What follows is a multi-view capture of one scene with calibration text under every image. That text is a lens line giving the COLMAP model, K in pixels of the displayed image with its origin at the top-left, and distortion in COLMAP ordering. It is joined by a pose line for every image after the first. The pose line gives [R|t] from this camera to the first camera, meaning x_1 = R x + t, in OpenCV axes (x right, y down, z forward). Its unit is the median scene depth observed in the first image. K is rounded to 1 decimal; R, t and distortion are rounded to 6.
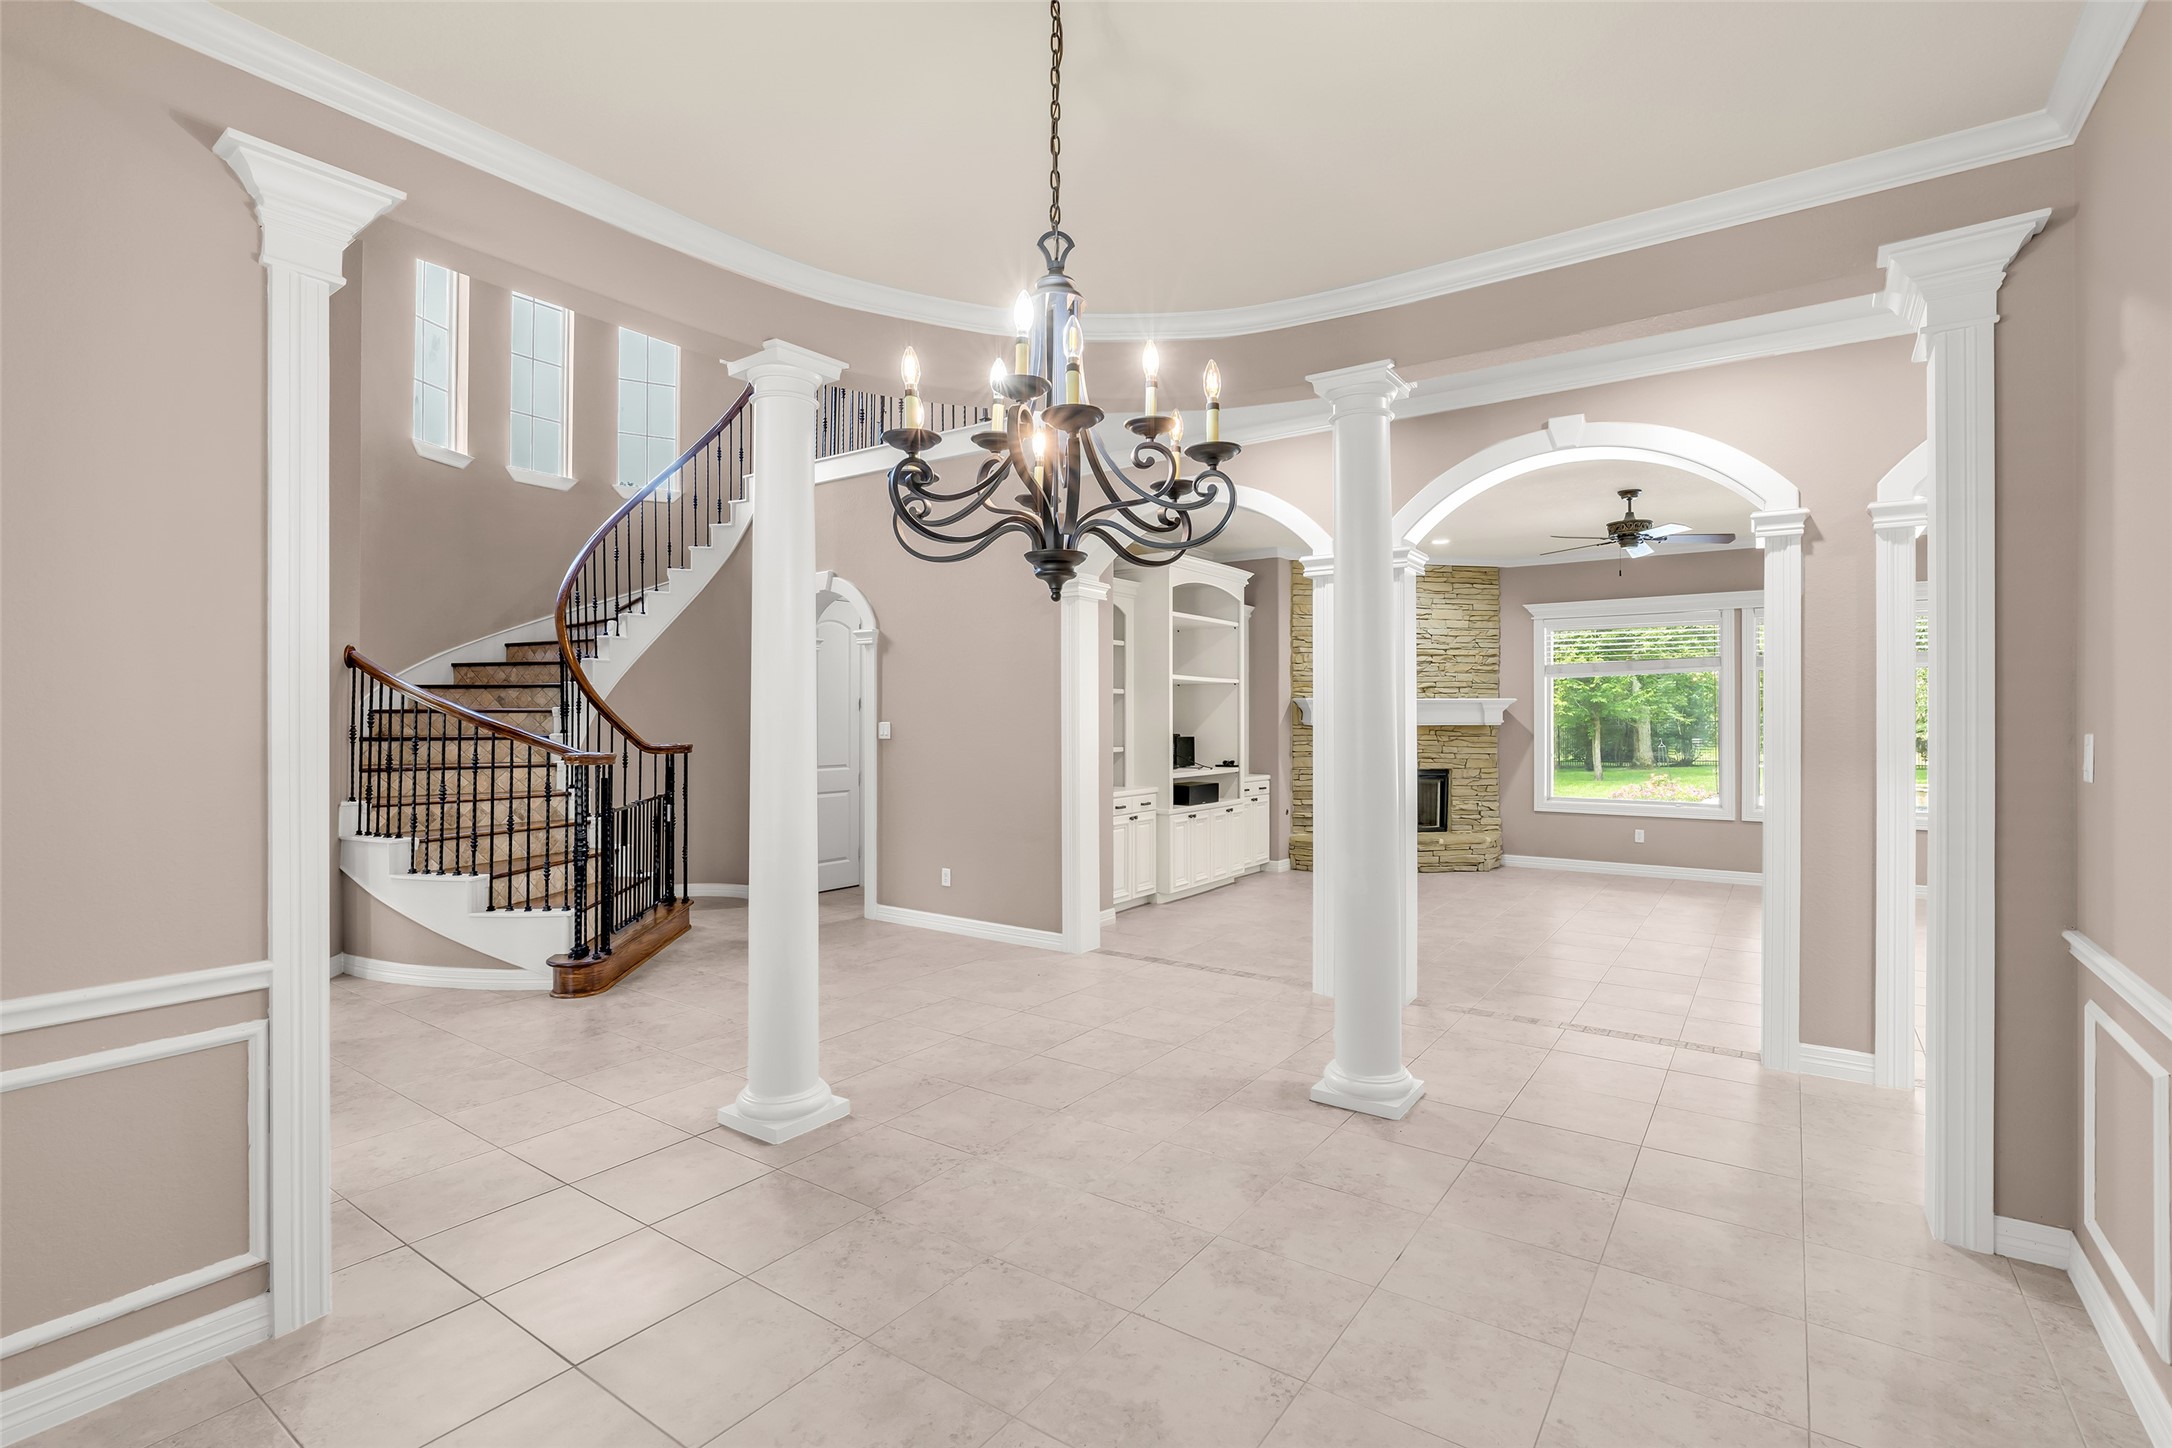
lens RADIAL K [[993.1, 0, 1067.9], [0, 993.1, 719.6], [0, 0, 1]] dist [-0.035691, 0.010750]
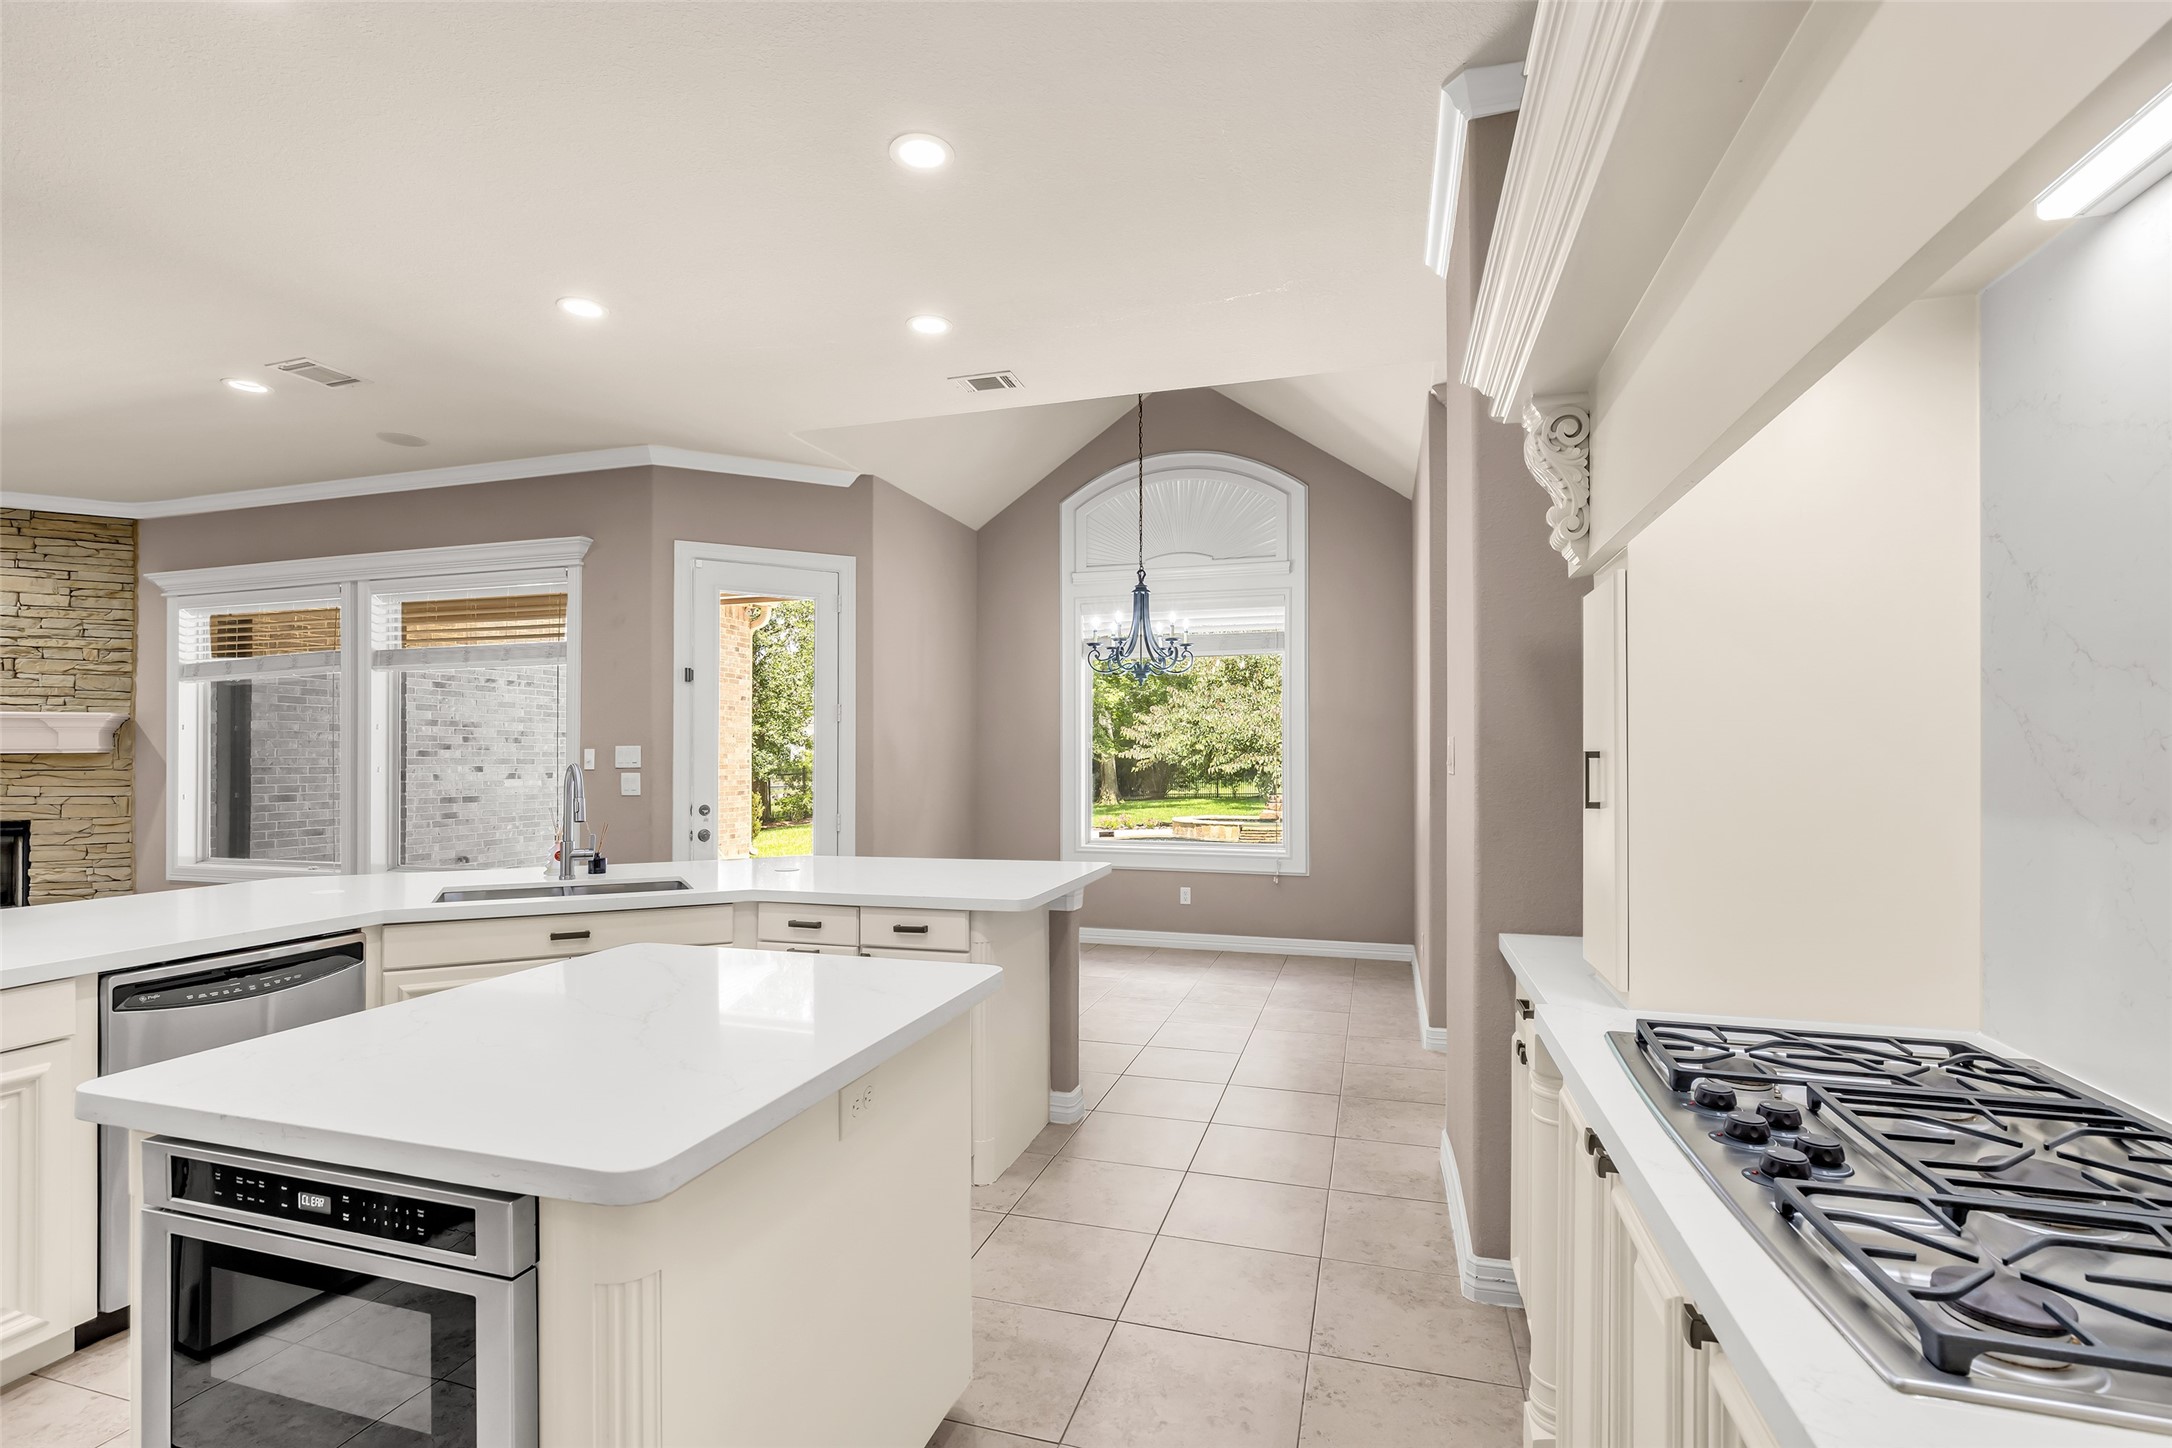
lens RADIAL K [[1002.0, 0, 1079.4], [0, 1002.0, 748.9], [0, 0, 1]] dist [-0.012648, 0.001791]
pose [[0.945061, -0.000522, 0.326893, 0.862188], [0.003699, 0.999952, -0.009098, 0.011556], [-0.326873, 0.009807, 0.945017, 0.157020]]
